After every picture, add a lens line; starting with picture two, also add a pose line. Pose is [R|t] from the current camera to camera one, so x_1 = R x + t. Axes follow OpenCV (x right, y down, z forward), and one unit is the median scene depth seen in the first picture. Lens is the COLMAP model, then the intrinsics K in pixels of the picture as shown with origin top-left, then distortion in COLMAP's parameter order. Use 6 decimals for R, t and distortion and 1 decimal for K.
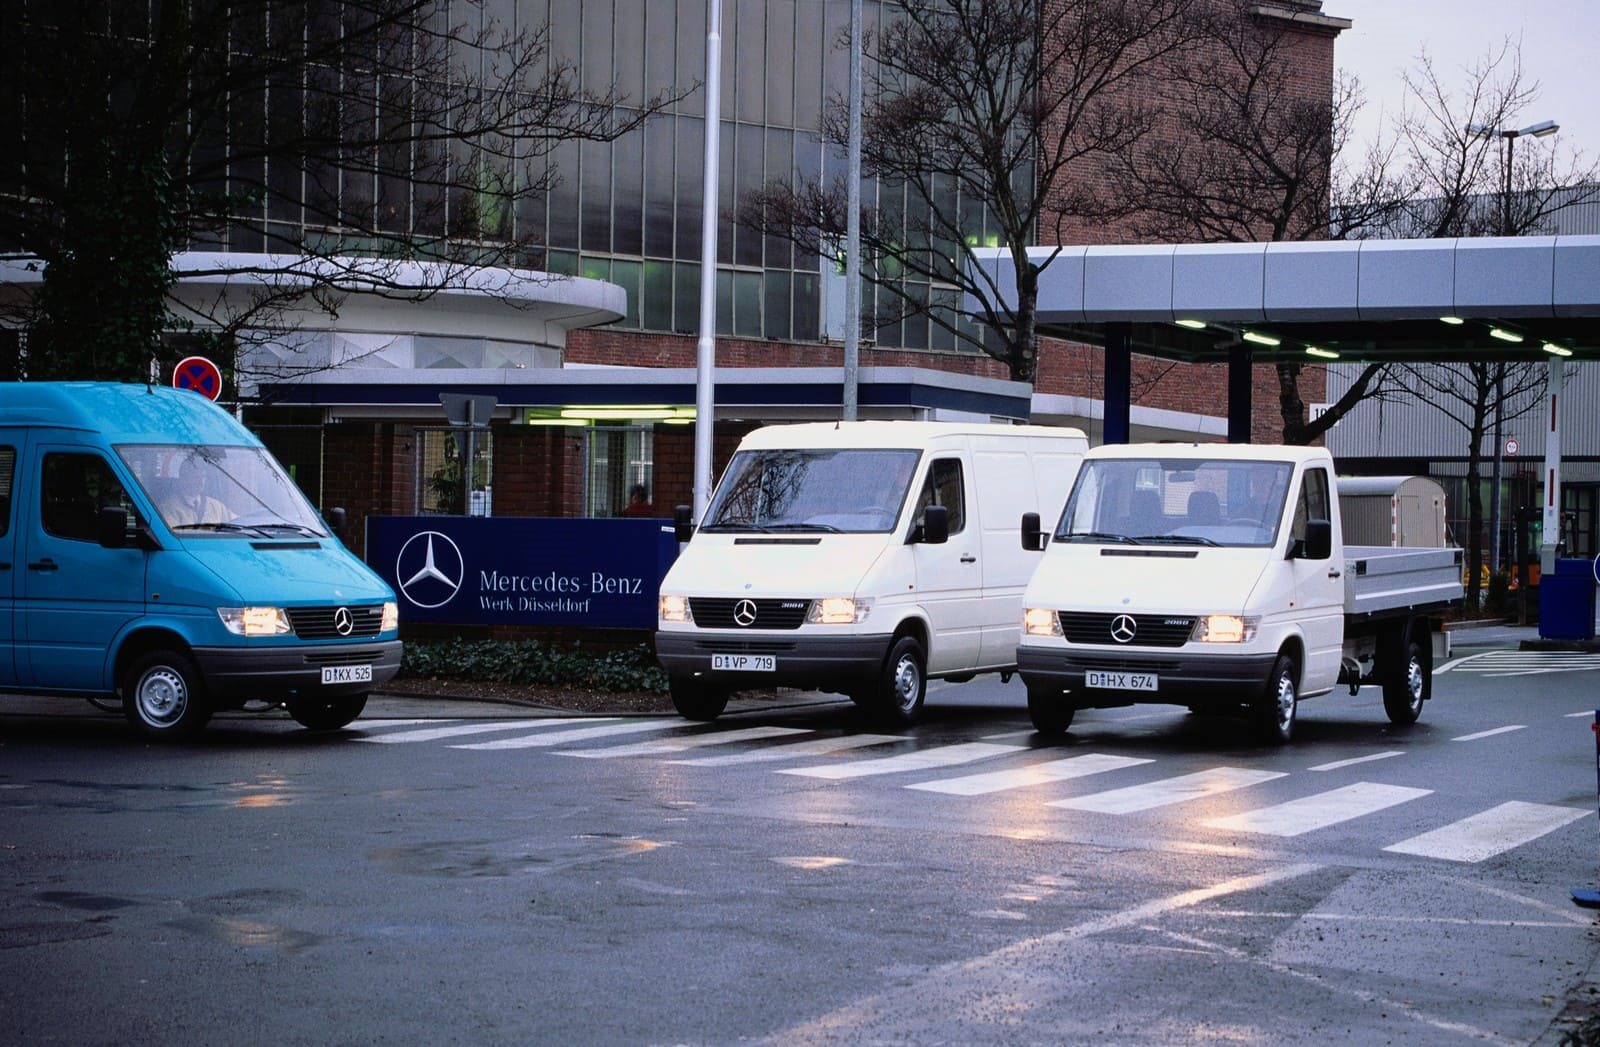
lens RADIAL K [[3513.5, 0, 800.0], [0, 3513.5, 523.5], [0, 0, 1]] dist [0.285509, -0.390727]
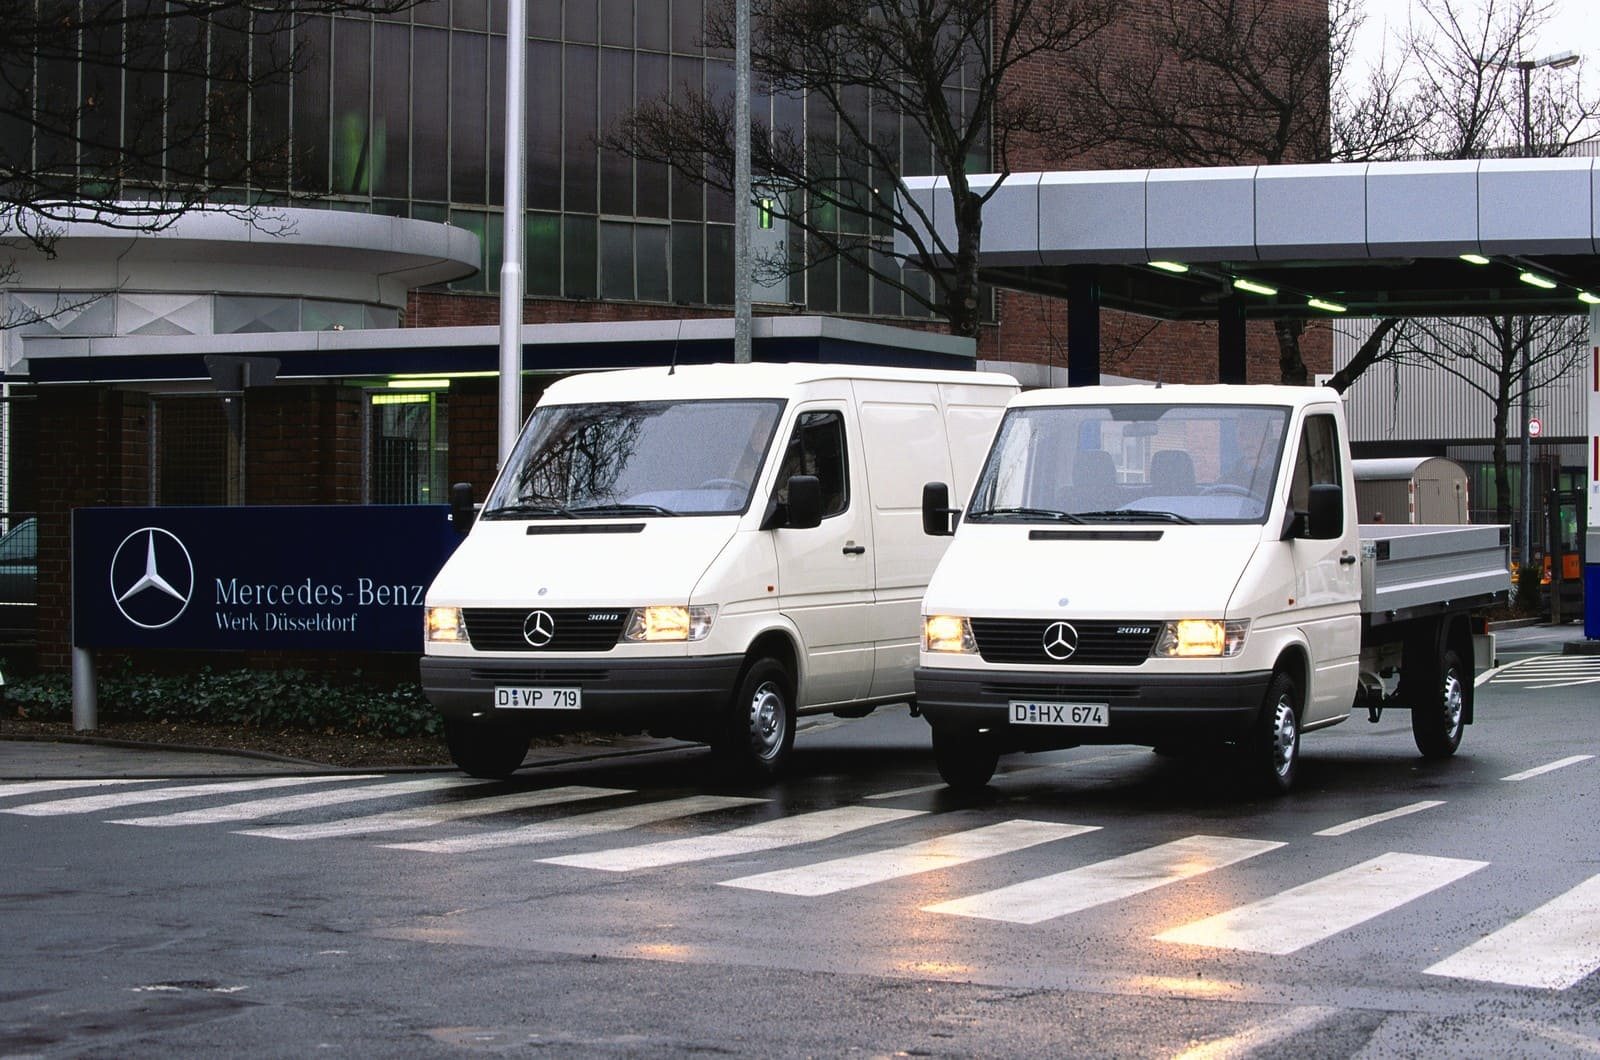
lens RADIAL K [[4128.5, 0, 800.0], [0, 4128.5, 530.0], [0, 0, 1]] dist [-0.496187, 1.031785]
pose [[0.999686, -0.017928, 0.017516, 0.019116], [0.017899, 0.999838, 0.001813, 0.003816], [-0.017546, -0.001499, 0.999845, 0.128438]]
